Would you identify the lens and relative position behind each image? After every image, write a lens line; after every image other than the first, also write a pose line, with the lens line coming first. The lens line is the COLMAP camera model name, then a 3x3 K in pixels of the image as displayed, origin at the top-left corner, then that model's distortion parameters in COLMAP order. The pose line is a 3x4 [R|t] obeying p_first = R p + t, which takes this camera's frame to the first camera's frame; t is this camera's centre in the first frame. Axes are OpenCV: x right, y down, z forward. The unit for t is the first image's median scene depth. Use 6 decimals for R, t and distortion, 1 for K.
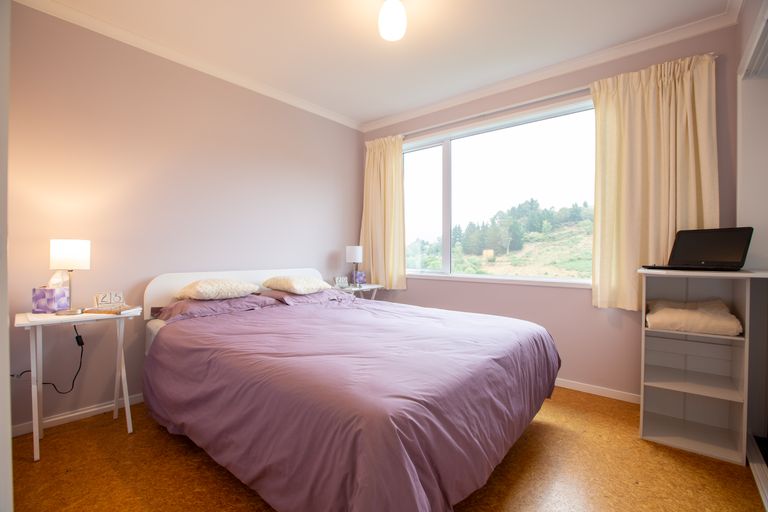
lens RADIAL K [[353.9, 0, 385.2], [0, 353.9, 256.6], [0, 0, 1]] dist [-0.034833, 0.001741]
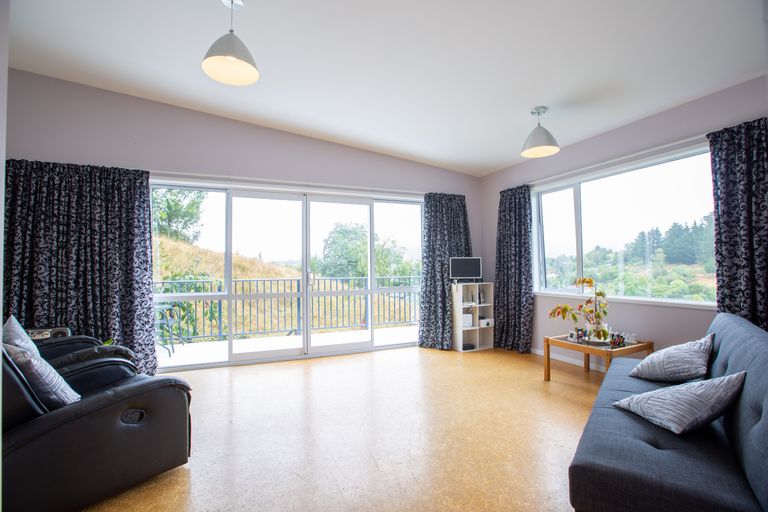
lens RADIAL K [[353.9, 0, 381.6], [0, 353.9, 256.5], [0, 0, 1]] dist [-0.034833, 0.001741]
pose [[0.894334, -0.021409, -0.446887, 0.100884], [0.006455, 0.999368, -0.034959, -0.013598], [0.447353, 0.028381, 0.893907, -0.507201]]
